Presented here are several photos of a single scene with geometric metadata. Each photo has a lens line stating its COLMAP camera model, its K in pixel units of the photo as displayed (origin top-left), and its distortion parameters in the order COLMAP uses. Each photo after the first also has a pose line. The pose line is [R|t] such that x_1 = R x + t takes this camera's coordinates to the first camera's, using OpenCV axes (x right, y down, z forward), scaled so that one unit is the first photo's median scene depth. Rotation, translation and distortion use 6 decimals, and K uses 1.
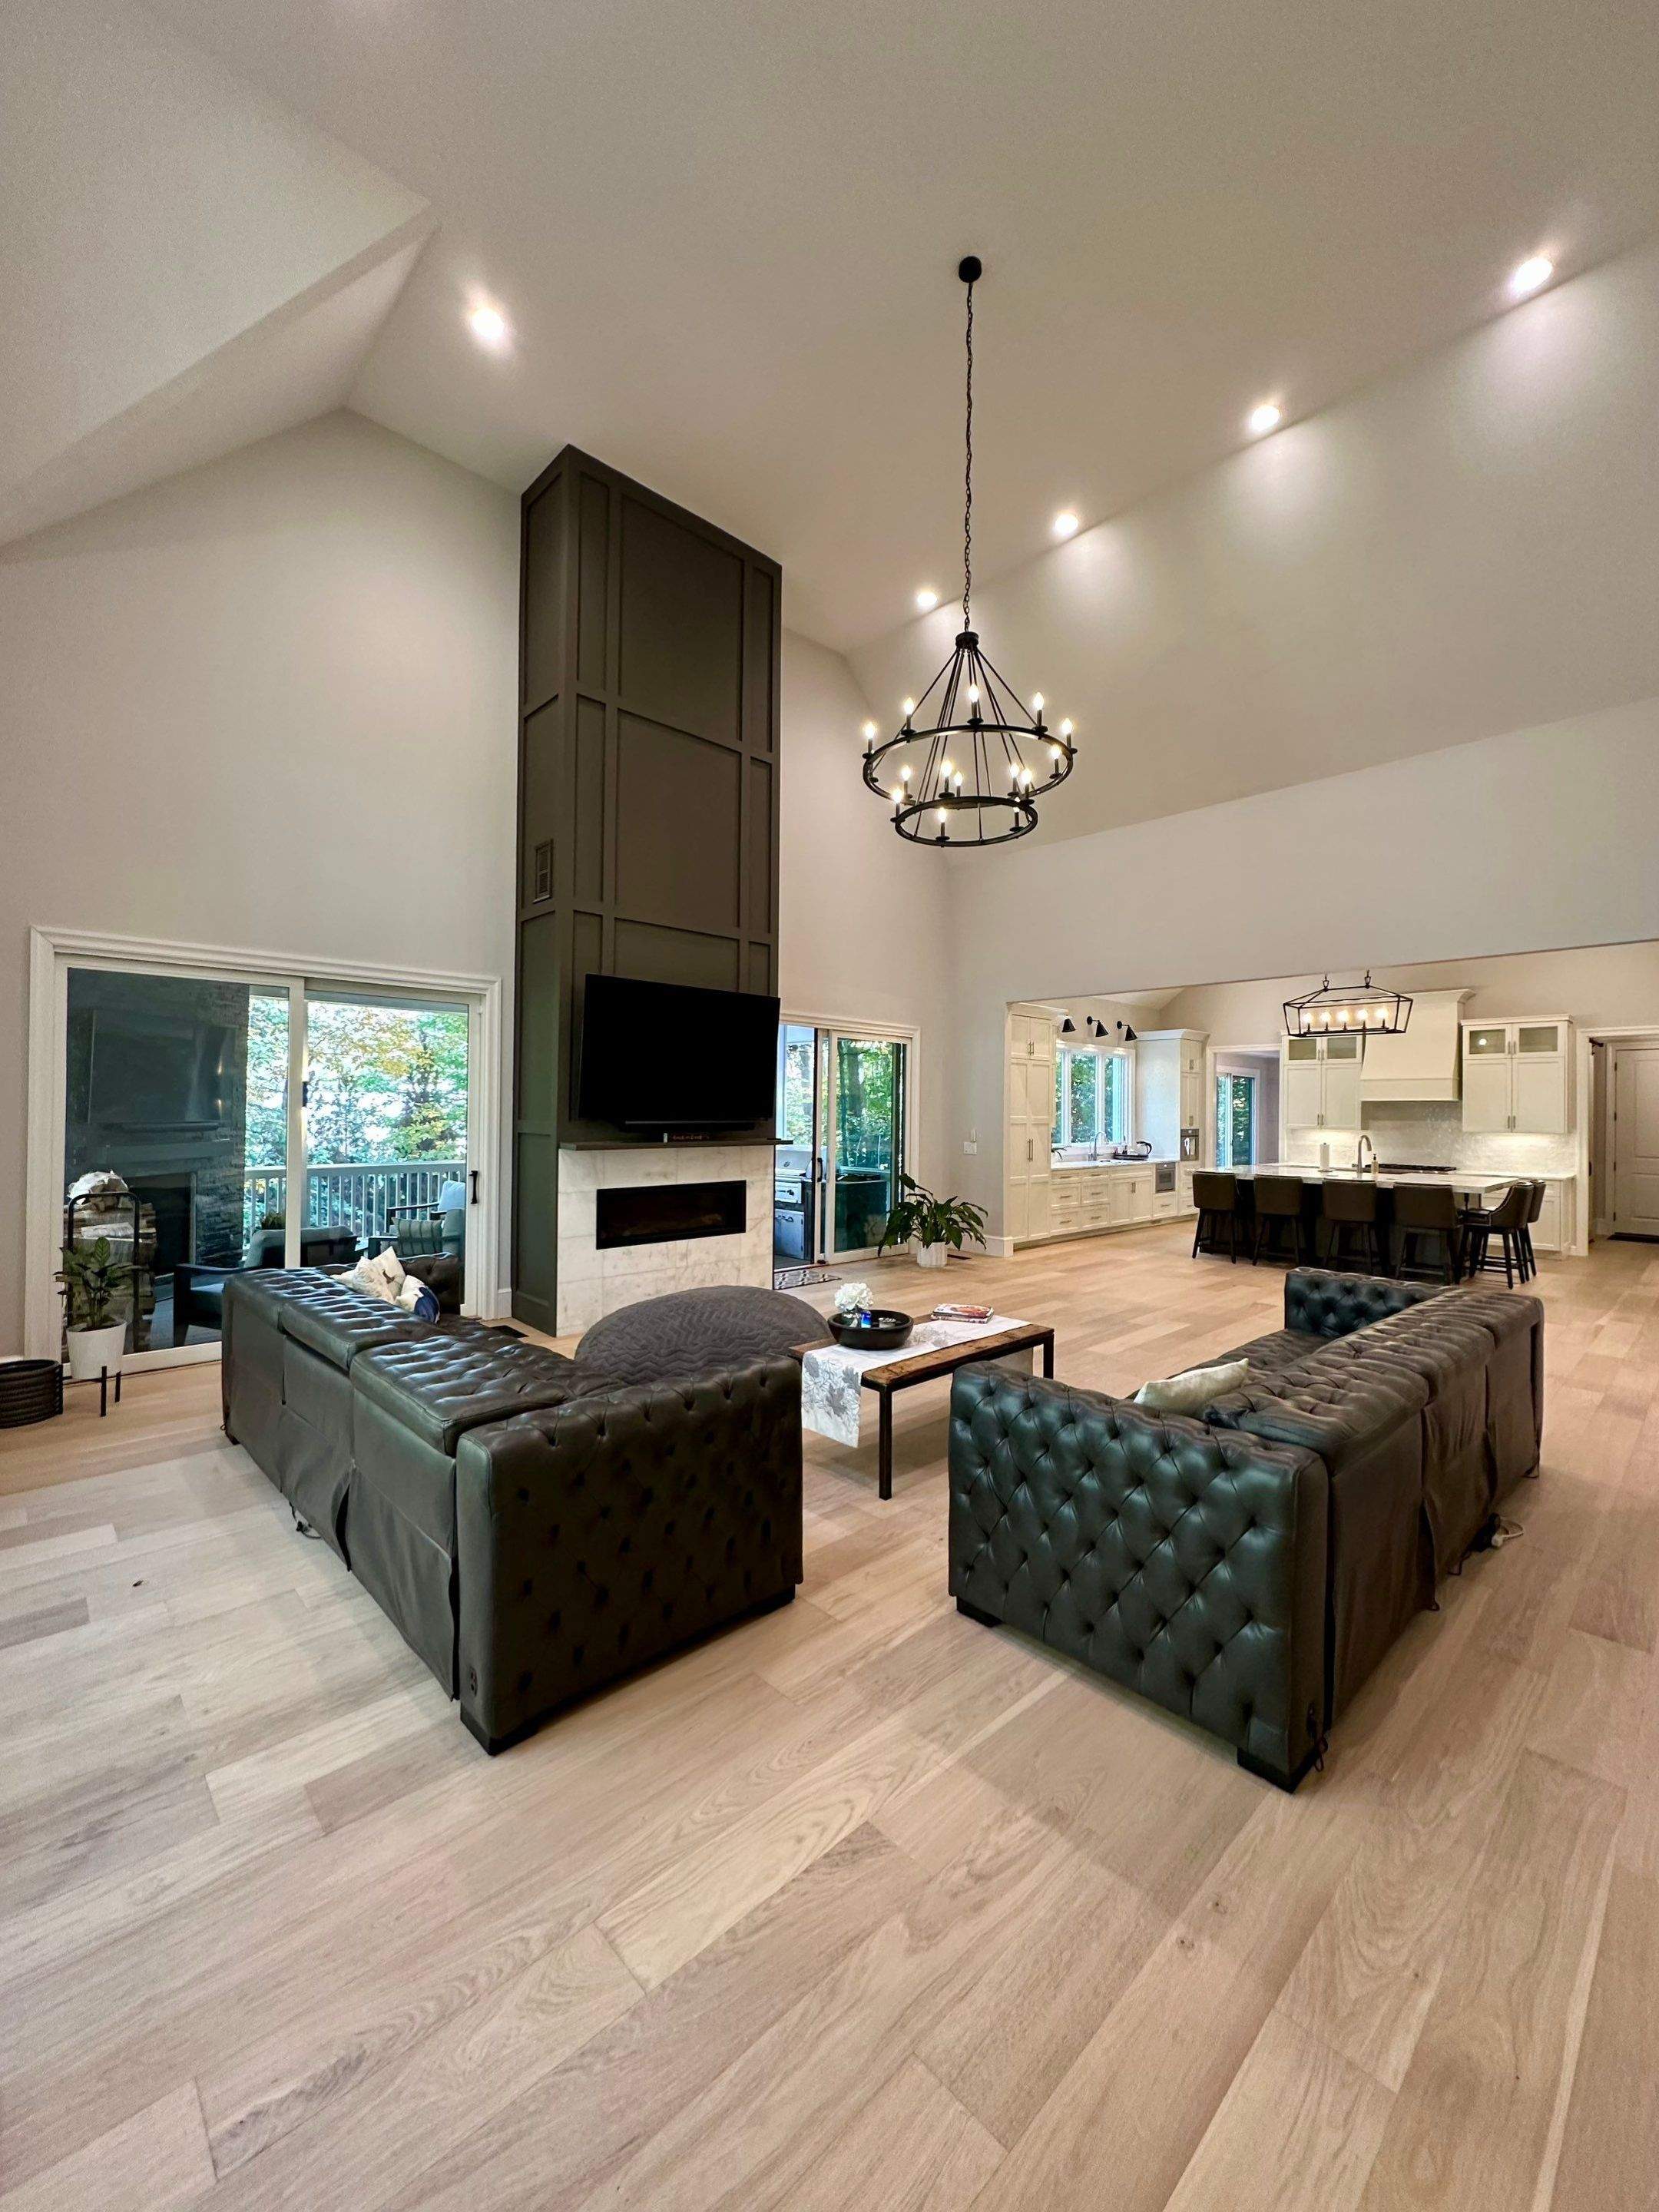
lens RADIAL K [[876.4, 0, 829.5], [0, 876.4, 1106.0], [0, 0, 1]] dist [-0.002619, 0.000430]
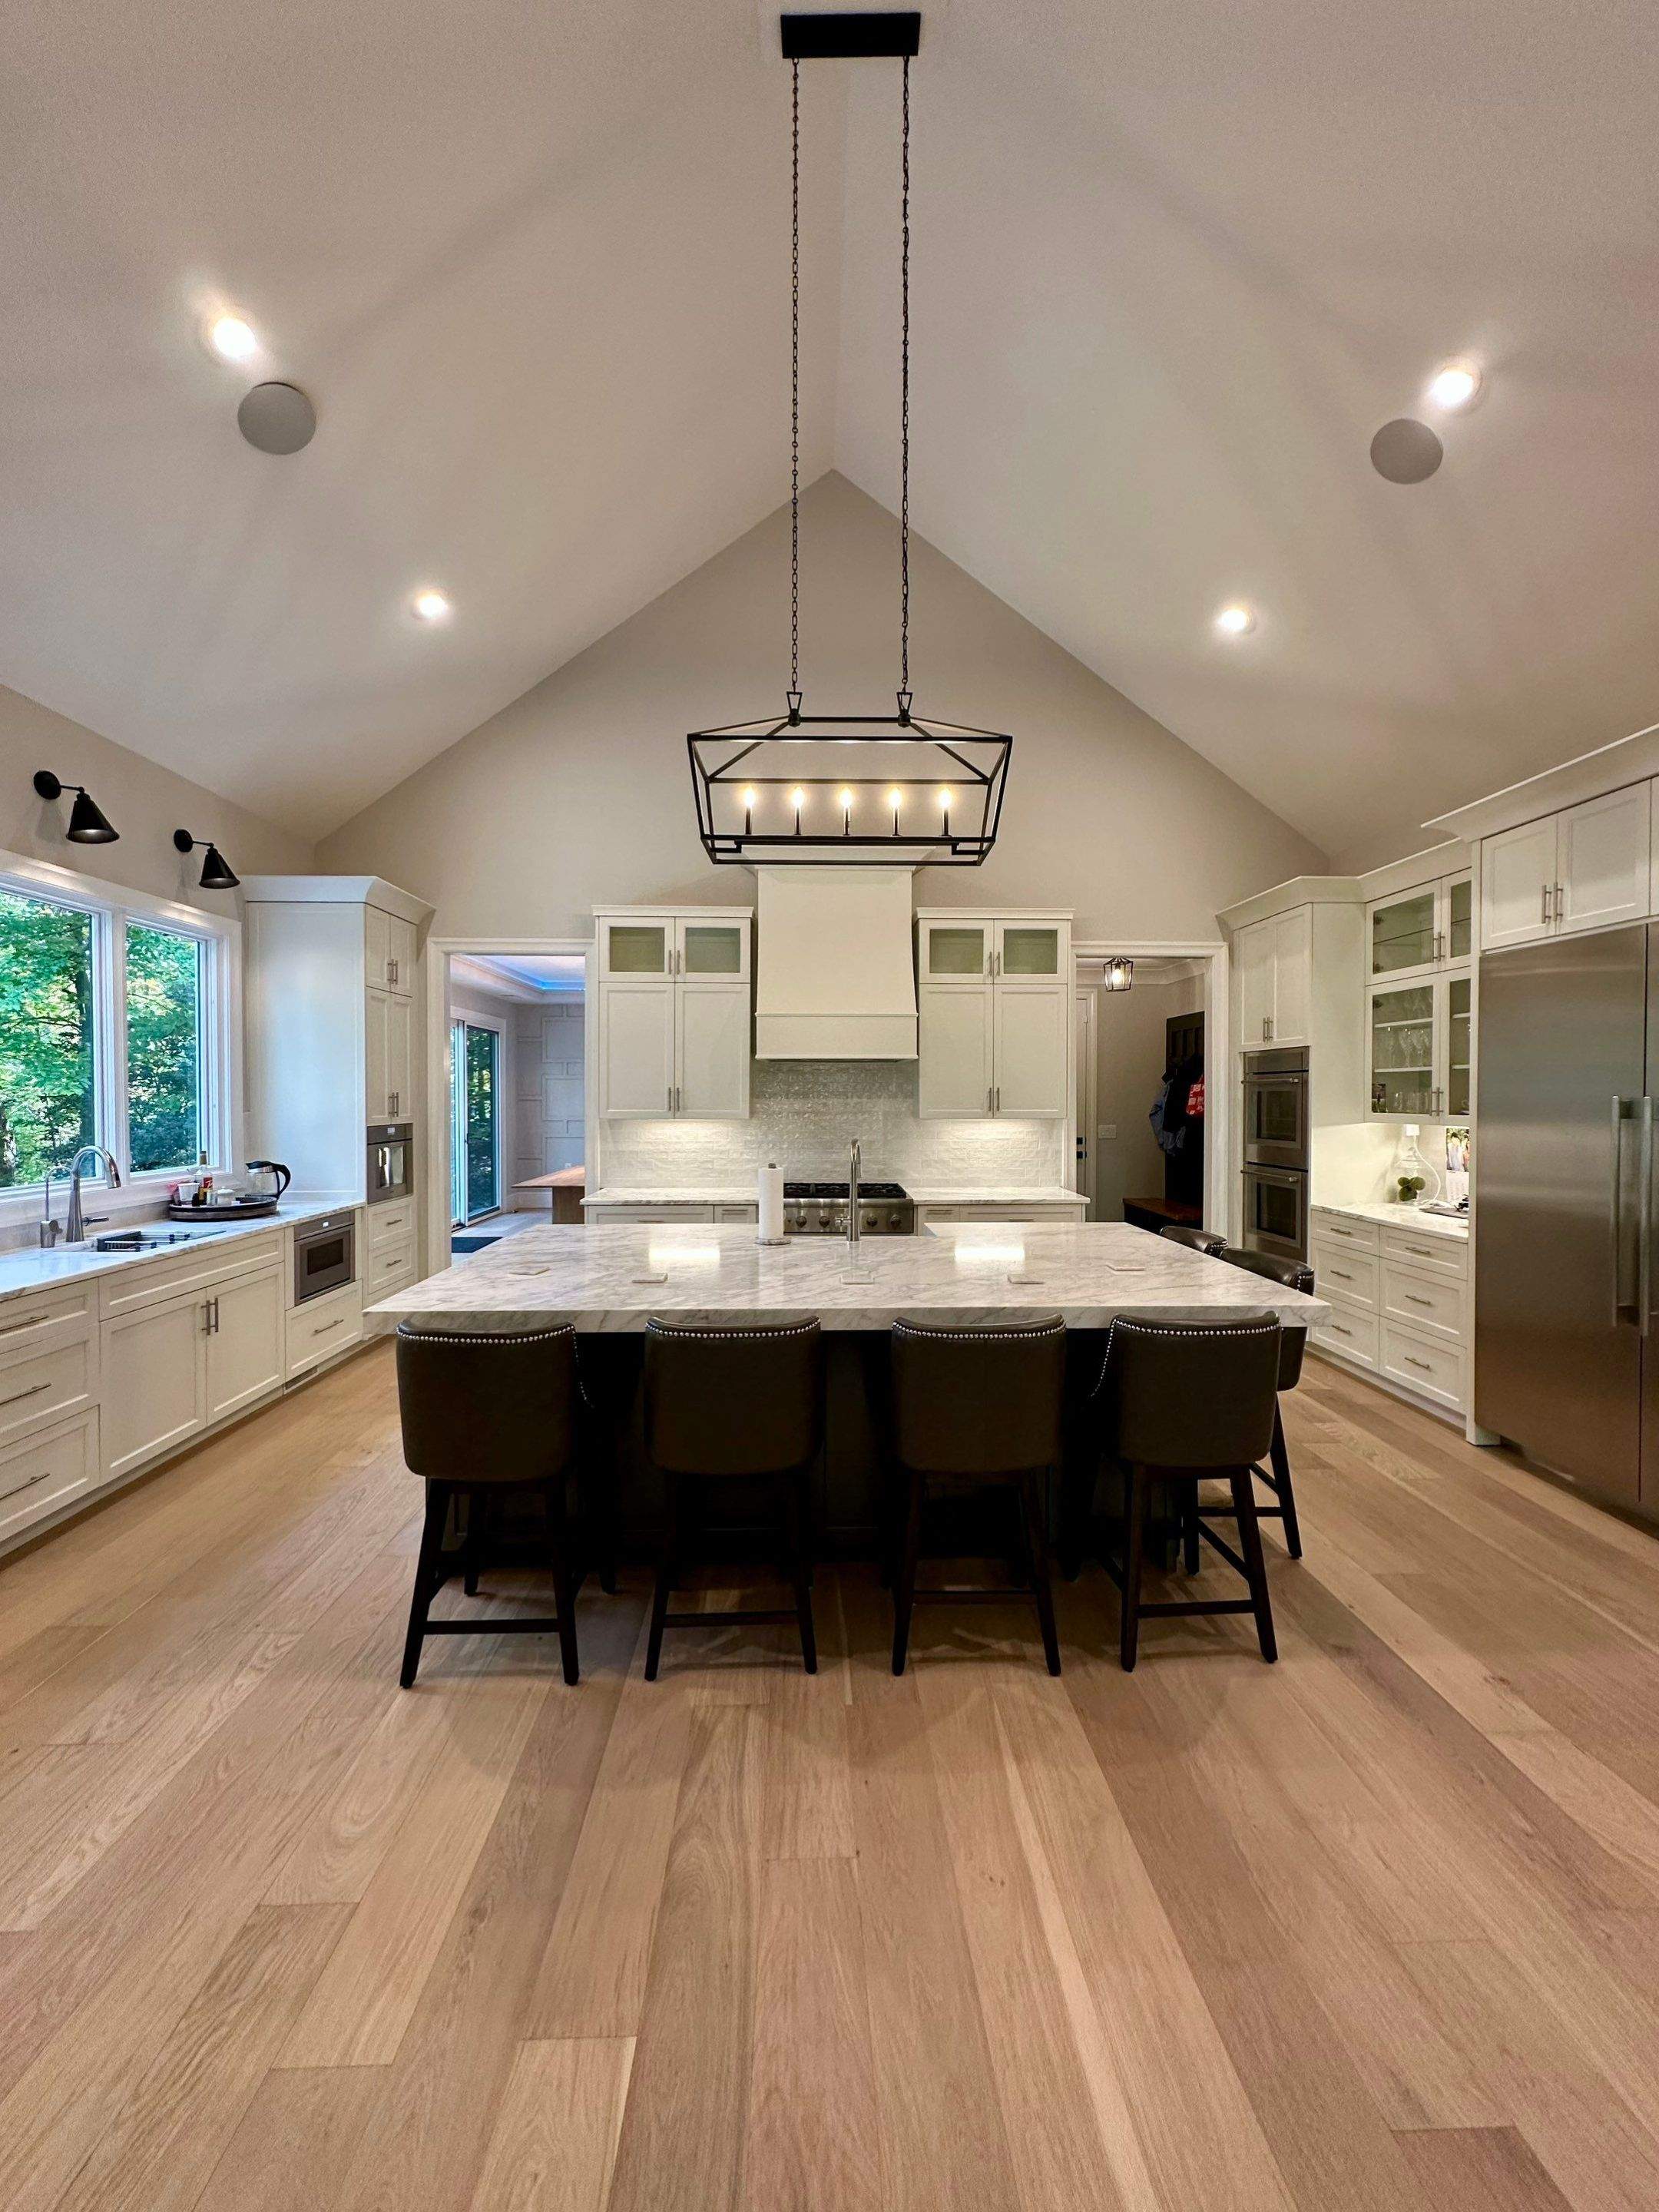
lens RADIAL K [[876.4, 0, 829.5], [0, 876.4, 1106.0], [0, 0, 1]] dist [-0.002619, 0.000430]
pose [[0.659257, -0.018795, 0.751683, 0.246276], [0.001178, 0.999712, 0.023963, 0.007824], [-0.751917, -0.014912, 0.659090, 0.593067]]
